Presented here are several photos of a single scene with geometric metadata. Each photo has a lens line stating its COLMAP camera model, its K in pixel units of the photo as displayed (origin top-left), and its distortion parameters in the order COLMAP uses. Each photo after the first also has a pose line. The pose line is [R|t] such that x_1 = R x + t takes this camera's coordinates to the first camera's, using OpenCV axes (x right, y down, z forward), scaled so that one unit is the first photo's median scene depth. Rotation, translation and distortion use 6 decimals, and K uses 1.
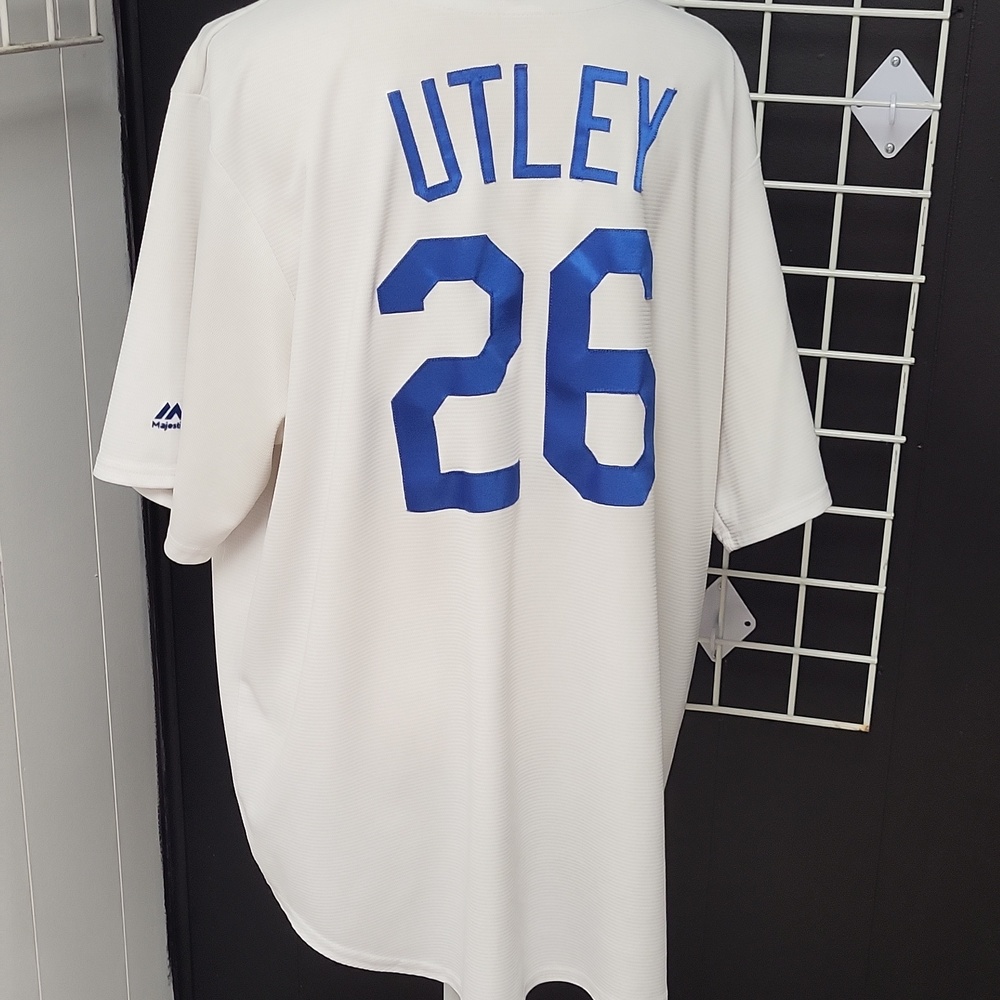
lens RADIAL K [[1595.1, 0, 498.9], [0, 1595.1, 501.0], [0, 0, 1]] dist [0.005487, 0.000000]
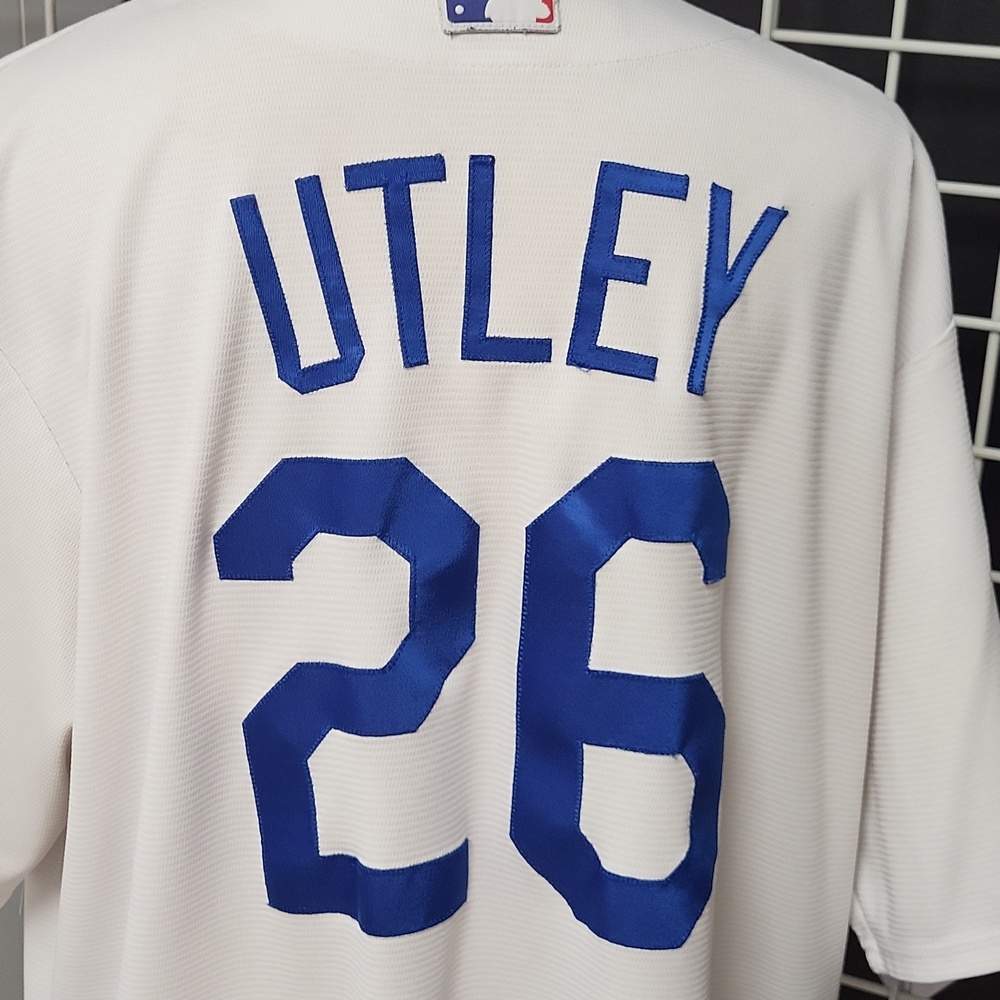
lens RADIAL K [[1595.1, 0, 504.4], [0, 1595.1, 436.1], [0, 0, 1]] dist [0.005487, 0.000000]
pose [[0.977762, 0.077214, -0.194984, 0.130780], [-0.085911, 0.995633, -0.036534, -0.155511], [0.191312, 0.052473, 0.980126, 0.462256]]
